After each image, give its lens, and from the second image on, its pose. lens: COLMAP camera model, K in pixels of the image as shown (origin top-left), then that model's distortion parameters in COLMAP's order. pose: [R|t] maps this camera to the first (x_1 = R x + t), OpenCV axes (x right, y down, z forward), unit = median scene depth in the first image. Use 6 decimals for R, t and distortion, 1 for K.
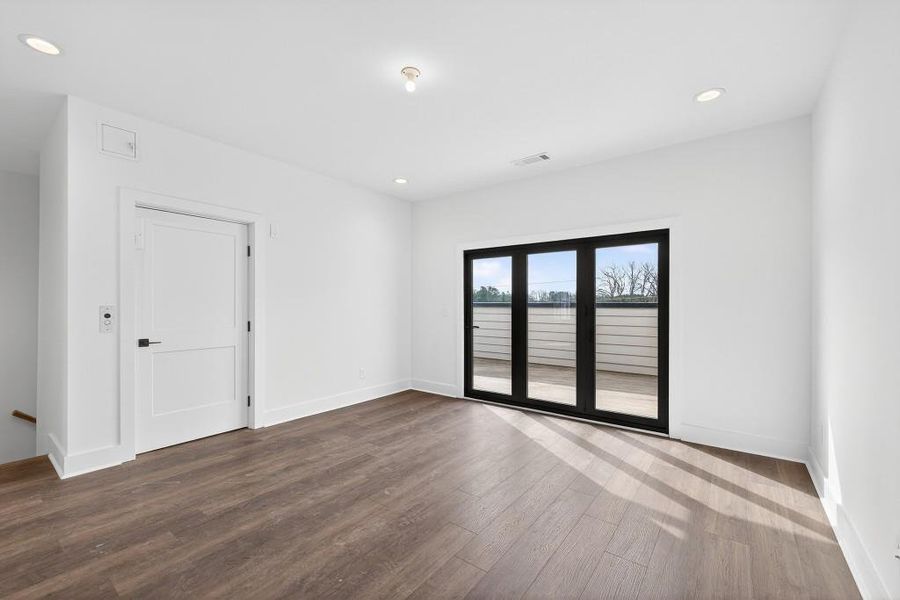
lens RADIAL K [[383.1, 0, 450.0], [0, 383.1, 300.0], [0, 0, 1]] dist [0.005765, -0.000227]
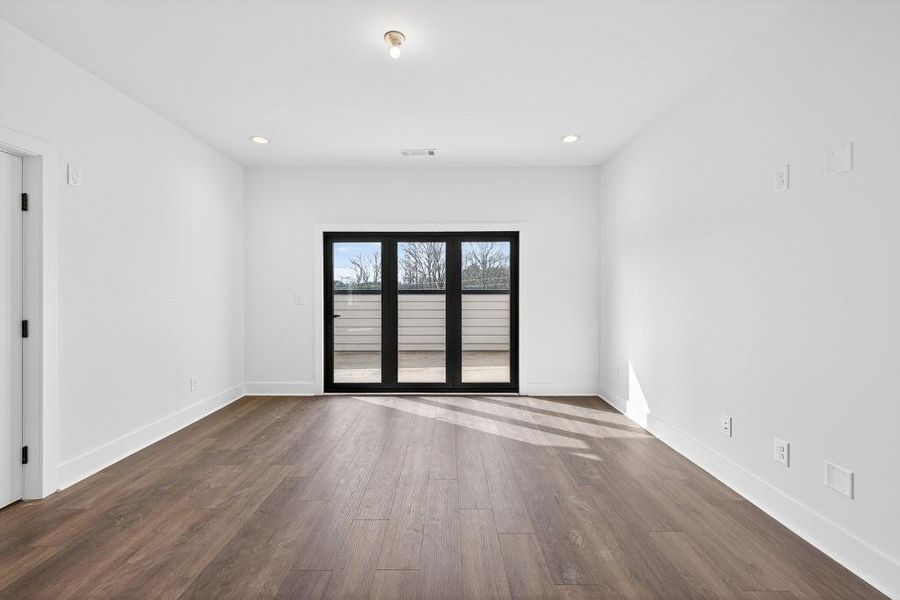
lens RADIAL K [[379.1, 0, 453.0], [0, 379.1, 289.8], [0, 0, 1]] dist [0.001626, 0.000125]
pose [[0.794265, 0.000549, 0.607571, -0.321436], [-0.005356, 0.999967, 0.006097, 0.000226], [-0.607547, -0.008097, 0.794242, 0.119325]]
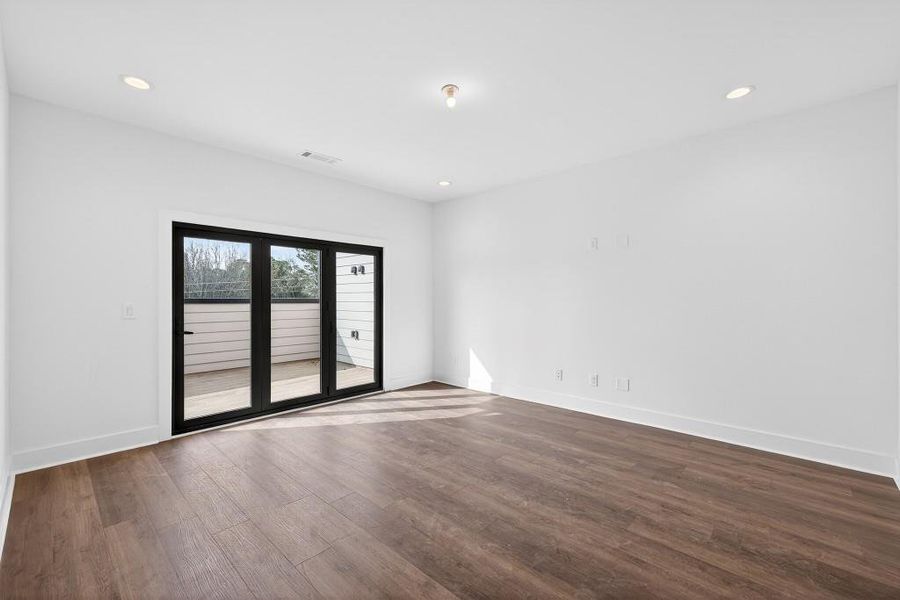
lens RADIAL K [[368.2, 0, 452.0], [0, 368.2, 291.7], [0, 0, 1]] dist [0.003340, -0.000135]
pose [[0.100982, 0.020793, 0.994671, -0.684776], [-0.011160, 0.999742, -0.019766, 0.005047], [-0.994826, -0.009104, 0.101188, 0.528439]]
